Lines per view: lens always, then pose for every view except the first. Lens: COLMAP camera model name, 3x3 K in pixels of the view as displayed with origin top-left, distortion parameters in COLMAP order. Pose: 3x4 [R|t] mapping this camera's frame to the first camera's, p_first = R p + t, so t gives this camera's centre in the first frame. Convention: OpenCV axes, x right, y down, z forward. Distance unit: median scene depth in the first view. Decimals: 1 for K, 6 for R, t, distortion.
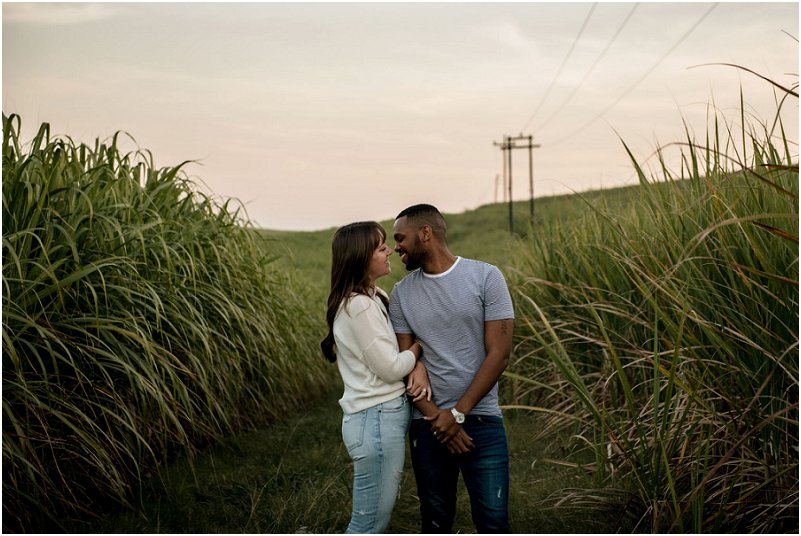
lens RADIAL K [[1652.6, 0, 400.5], [0, 1652.6, 268.0], [0, 0, 1]] dist [0.048150, -0.567586]
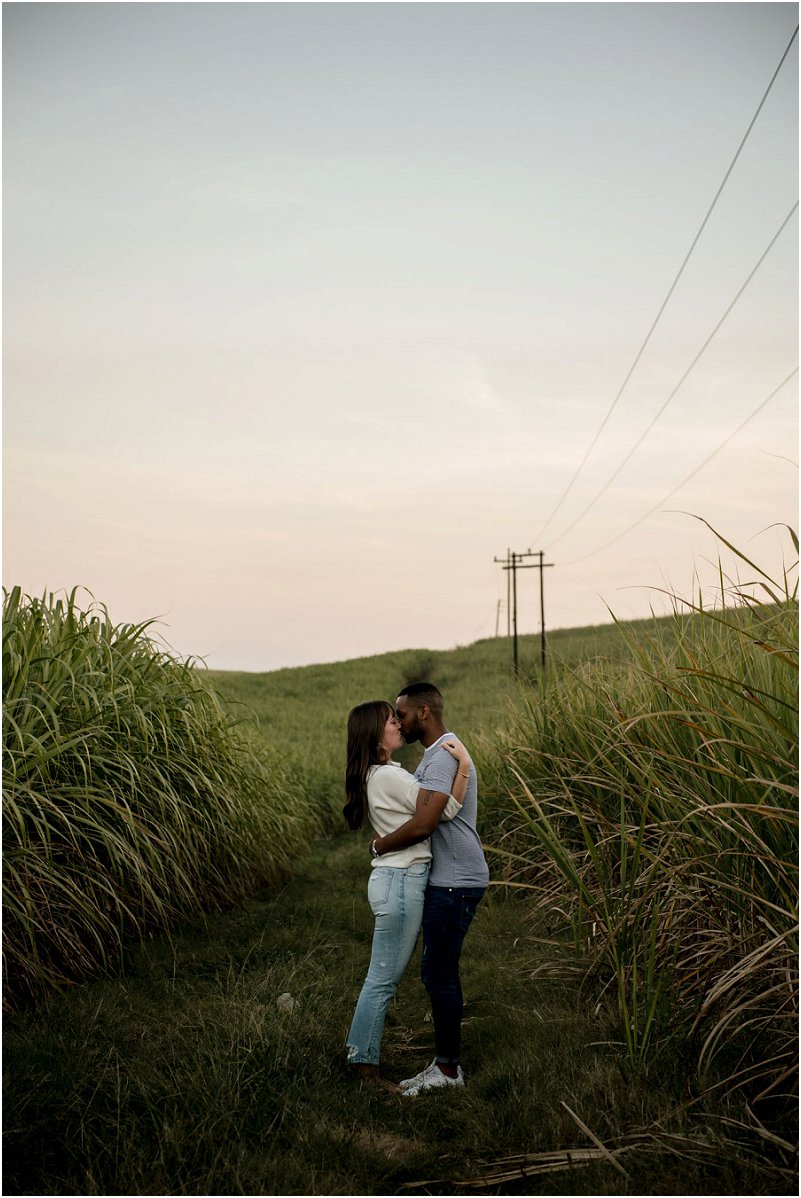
lens RADIAL K [[2471.6, 0, 400.5], [0, 2471.6, 599.0], [0, 0, 1]] dist [0.048150, -0.567586]
pose [[0.999868, 0.008256, 0.014028, -0.008546], [-0.007612, 0.998942, -0.045347, -0.014775], [-0.014388, 0.045234, 0.998873, -0.418999]]
